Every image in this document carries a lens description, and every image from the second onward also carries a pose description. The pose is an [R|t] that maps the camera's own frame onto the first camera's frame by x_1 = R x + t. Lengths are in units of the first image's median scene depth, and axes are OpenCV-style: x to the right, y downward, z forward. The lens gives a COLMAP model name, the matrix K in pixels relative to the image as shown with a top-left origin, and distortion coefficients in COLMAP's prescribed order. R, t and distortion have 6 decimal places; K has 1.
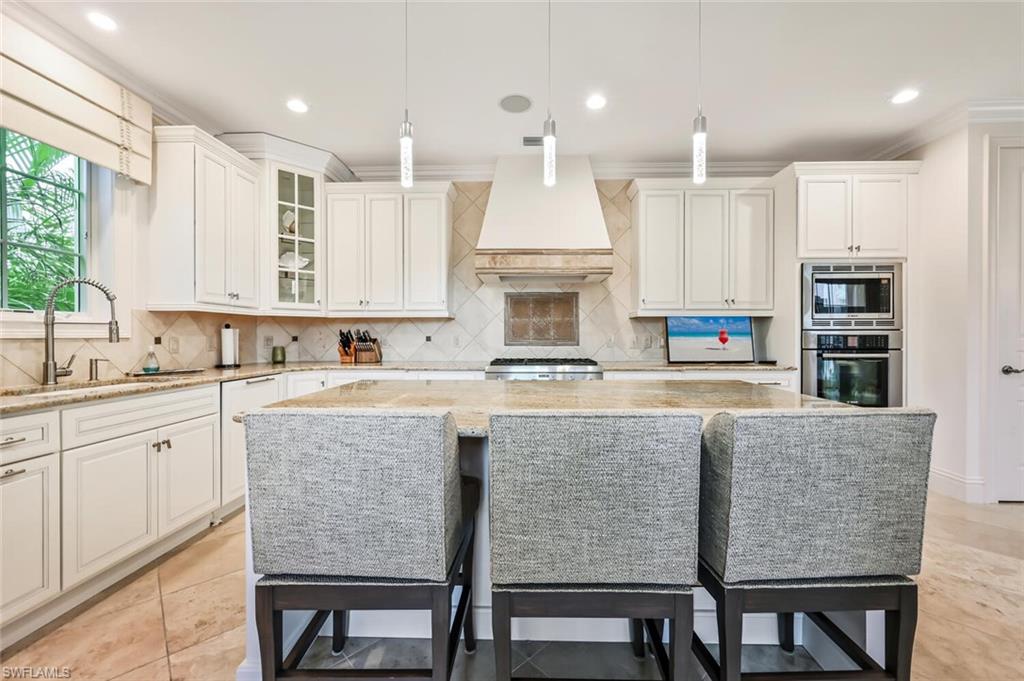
lens RADIAL K [[410.4, 0, 511.6], [0, 410.4, 336.2], [0, 0, 1]] dist [-0.002954, -0.000290]
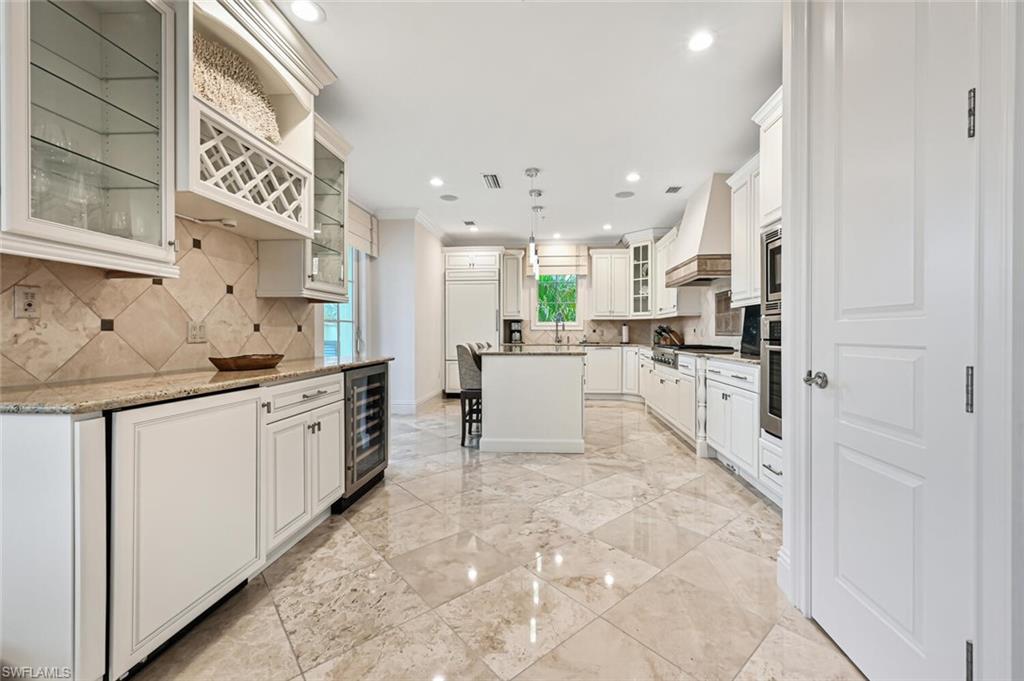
lens RADIAL K [[410.4, 0, 525.2], [0, 410.4, 334.5], [0, 0, 1]] dist [-0.002954, -0.000290]
pose [[-0.035002, 0.003252, -0.999382, 1.432233], [-0.003135, 0.999989, 0.003364, 0.019299], [0.999382, 0.003250, -0.034991, 0.516996]]
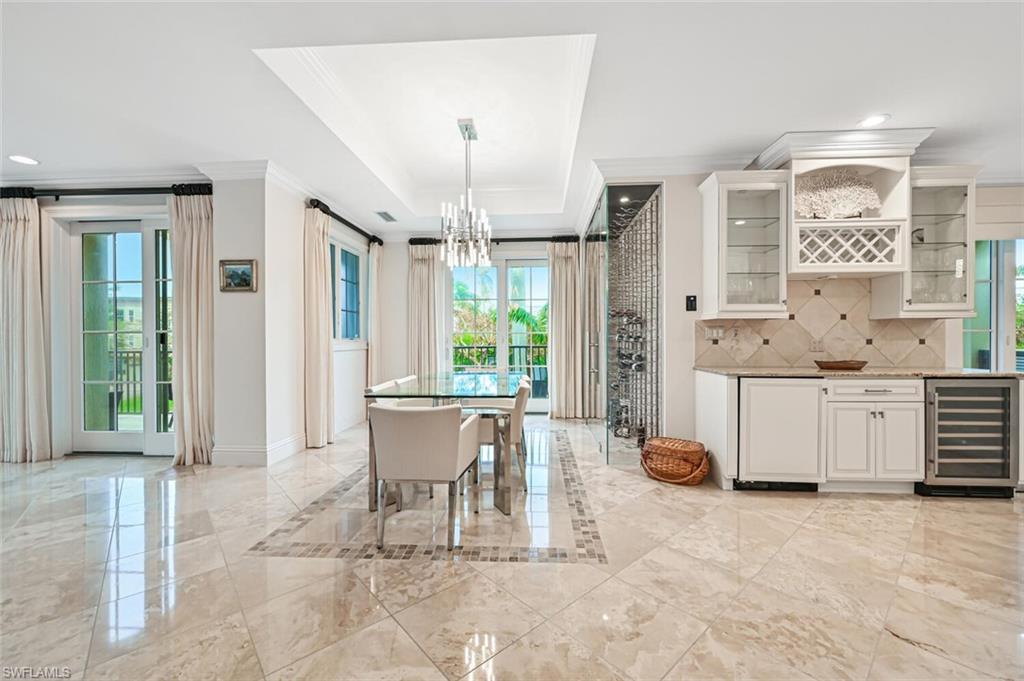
lens RADIAL K [[410.4, 0, 507.8], [0, 410.4, 338.1], [0, 0, 1]] dist [-0.002954, -0.000290]
pose [[-0.999204, 0.001123, 0.039887, 1.561796], [0.001390, 0.999977, 0.006663, -0.004262], [-0.039879, 0.006713, -0.999182, 1.023584]]
